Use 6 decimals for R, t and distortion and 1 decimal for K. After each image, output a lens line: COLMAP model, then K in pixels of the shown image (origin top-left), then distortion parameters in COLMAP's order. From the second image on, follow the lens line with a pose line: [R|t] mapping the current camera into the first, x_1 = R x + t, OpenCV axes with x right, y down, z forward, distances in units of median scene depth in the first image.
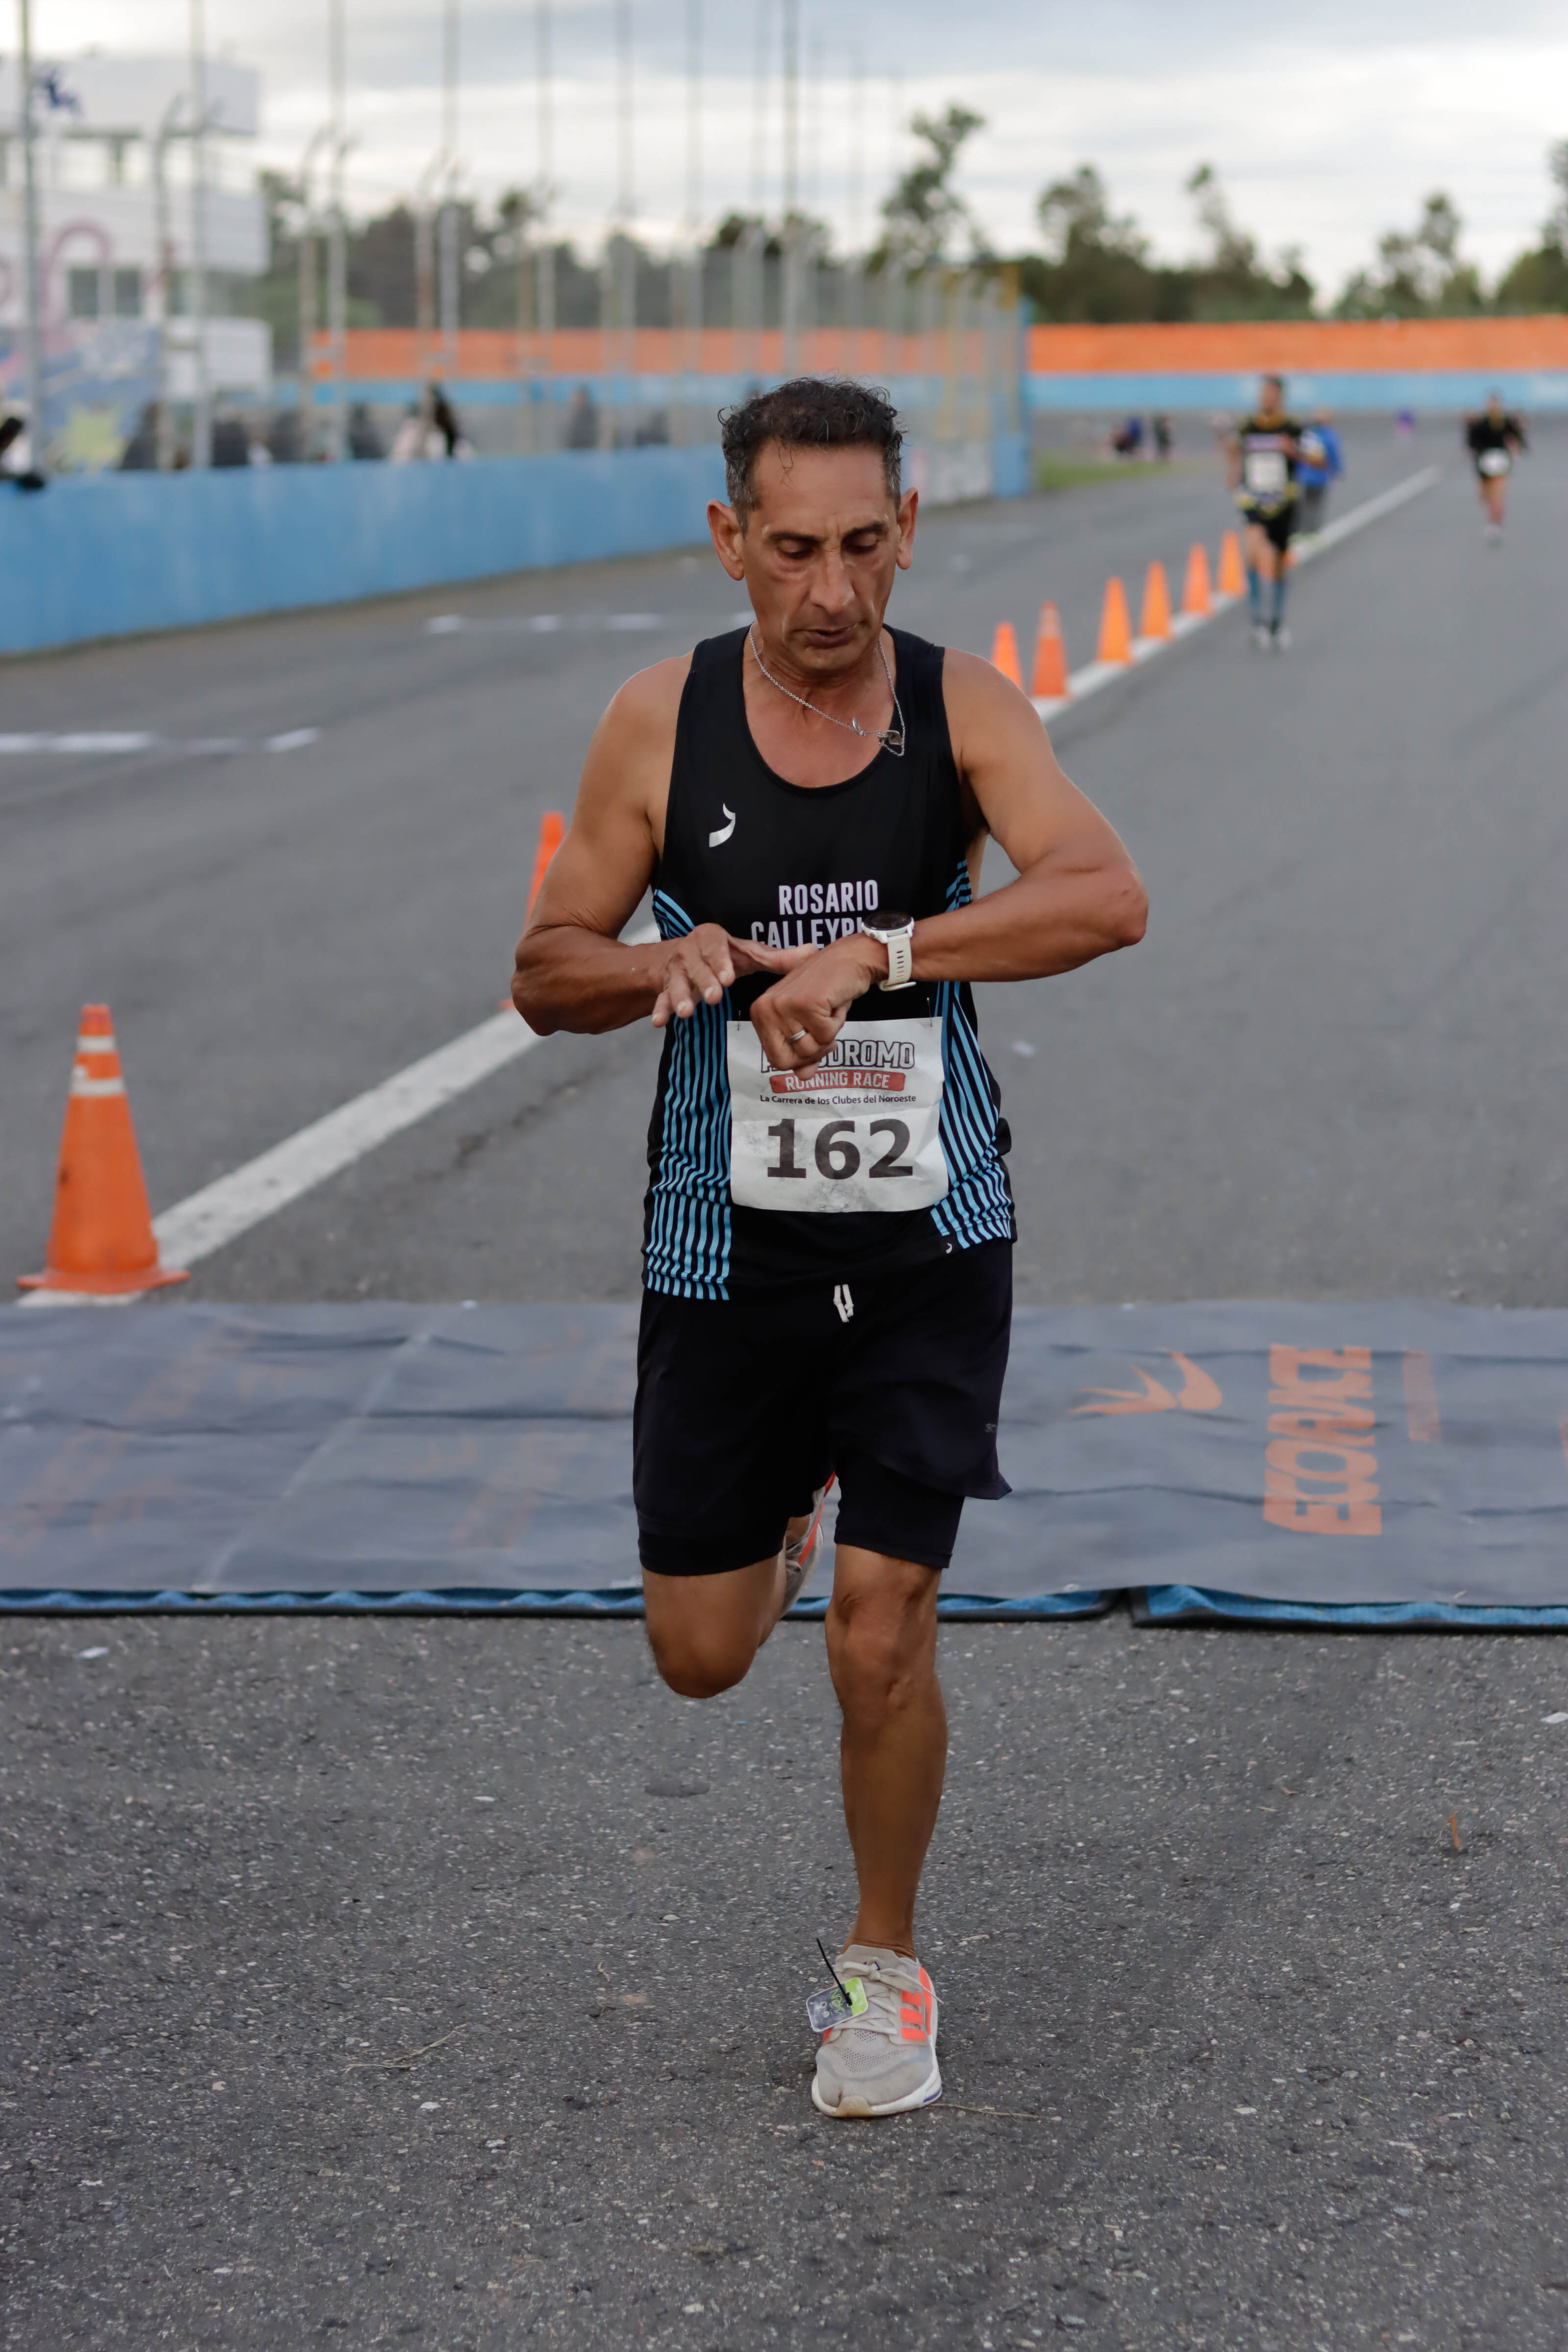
lens RADIAL K [[5500.1, 0, 784.0], [0, 5500.1, 1176.0], [0, 0, 1]] dist [-0.018652, 0.217987]
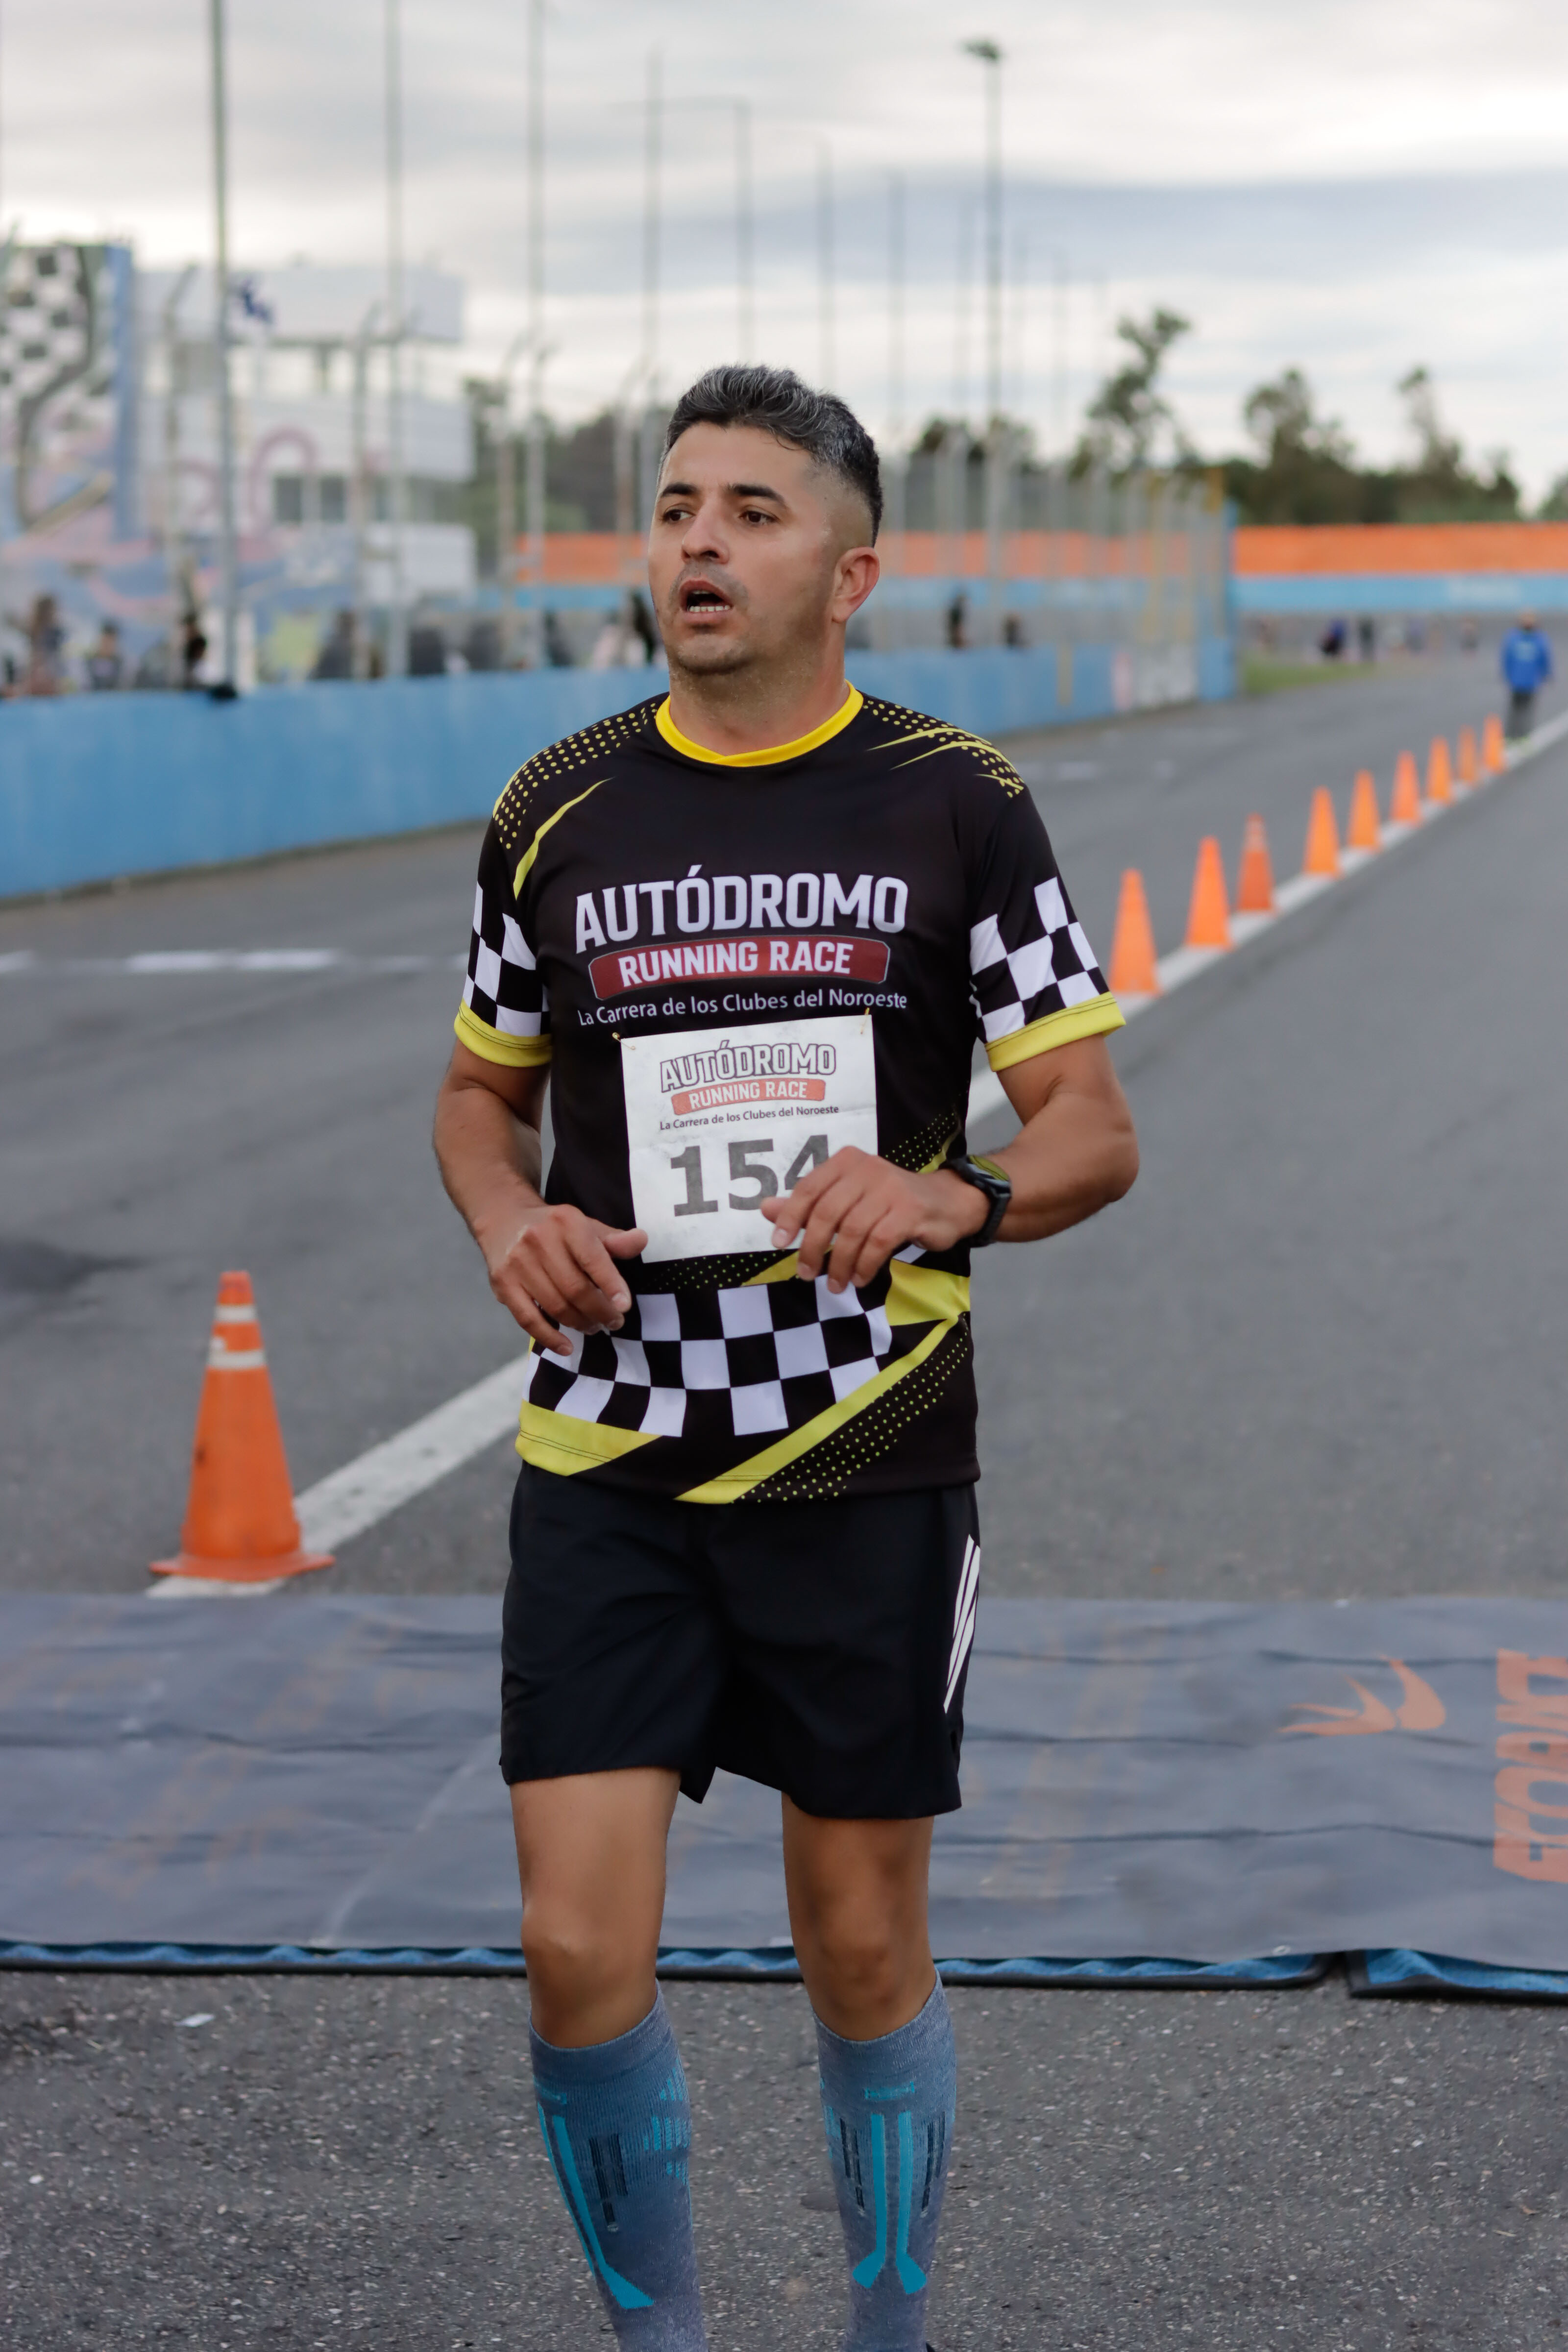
lens RADIAL K [[5500.1, 0, 784.0], [0, 5500.1, 1176.0], [0, 0, 1]] dist [-0.018652, 0.217987]
pose [[0.999306, 0.001262, -0.037217, 0.004562], [-0.002608, 0.999343, -0.036143, -0.020652], [0.037147, 0.036215, 0.998653, 0.101065]]
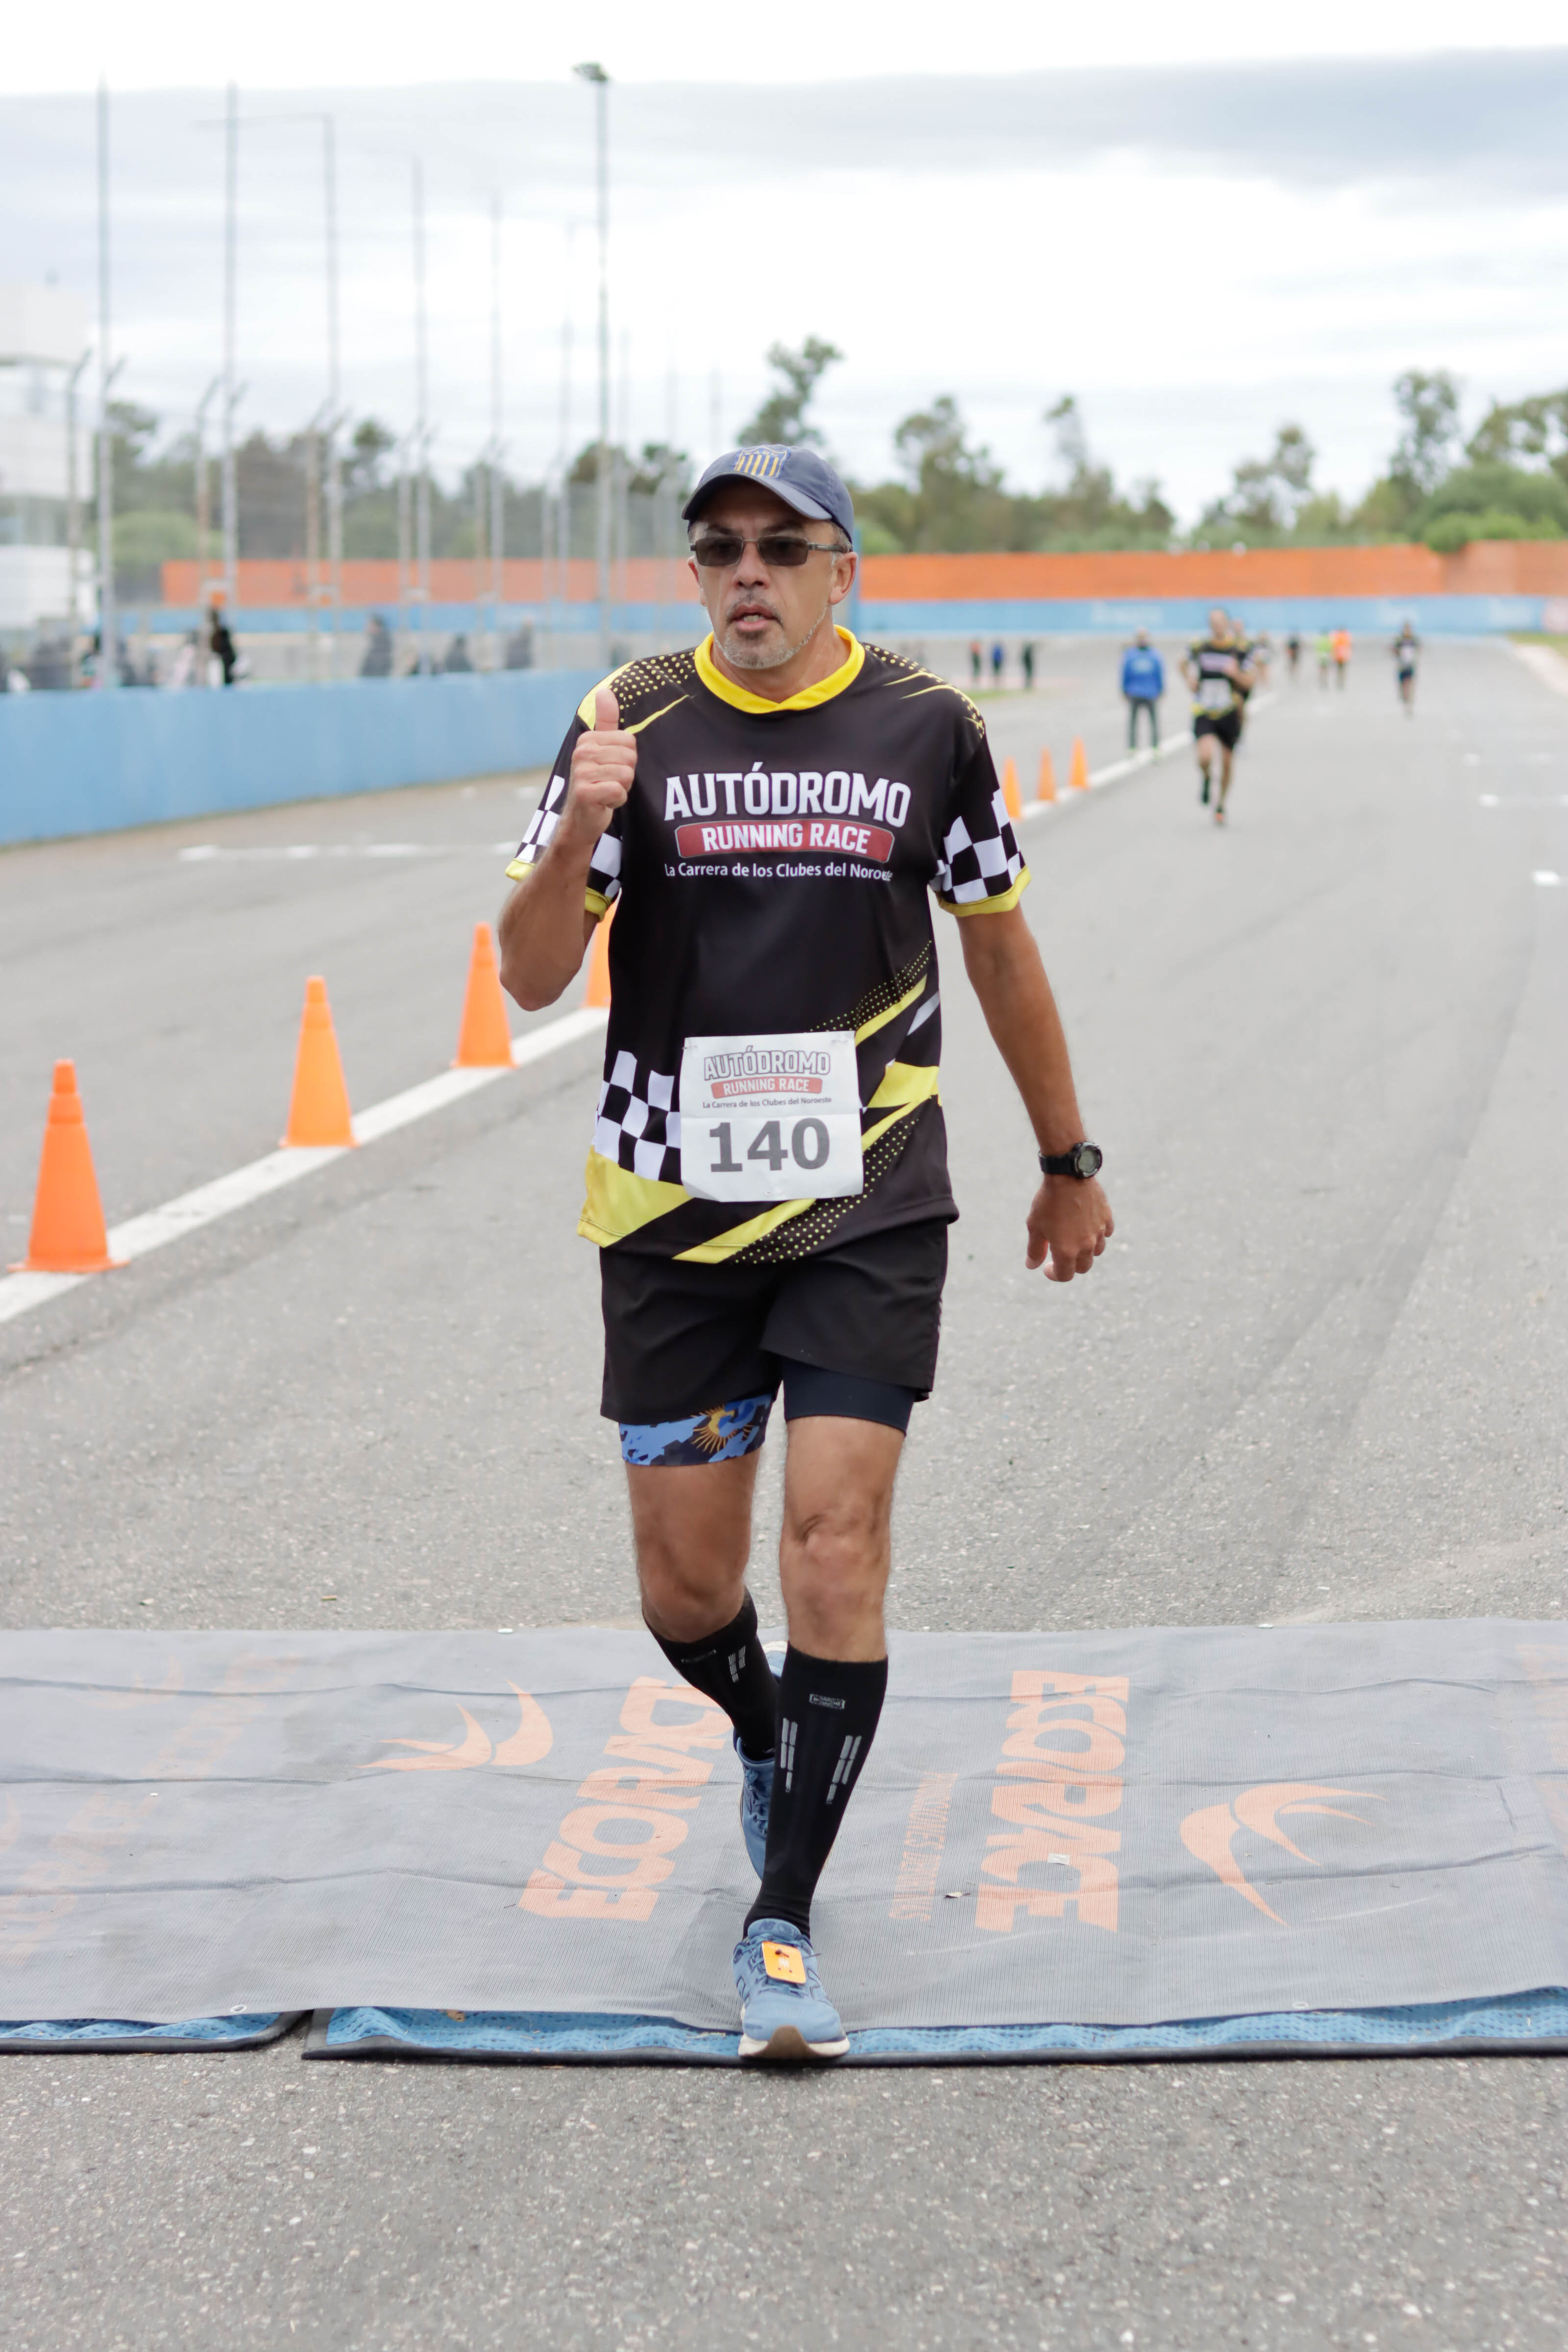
lens RADIAL K [[5474.0, 0, 784.0], [0, 5474.0, 1176.0], [0, 0, 1]] dist [0.017198, -0.129793]
pose [[0.999741, -0.004349, 0.022332, 0.126415], [0.005253, 0.999164, -0.040550, -0.018901], [-0.022137, 0.040657, 0.998928, 0.173198]]
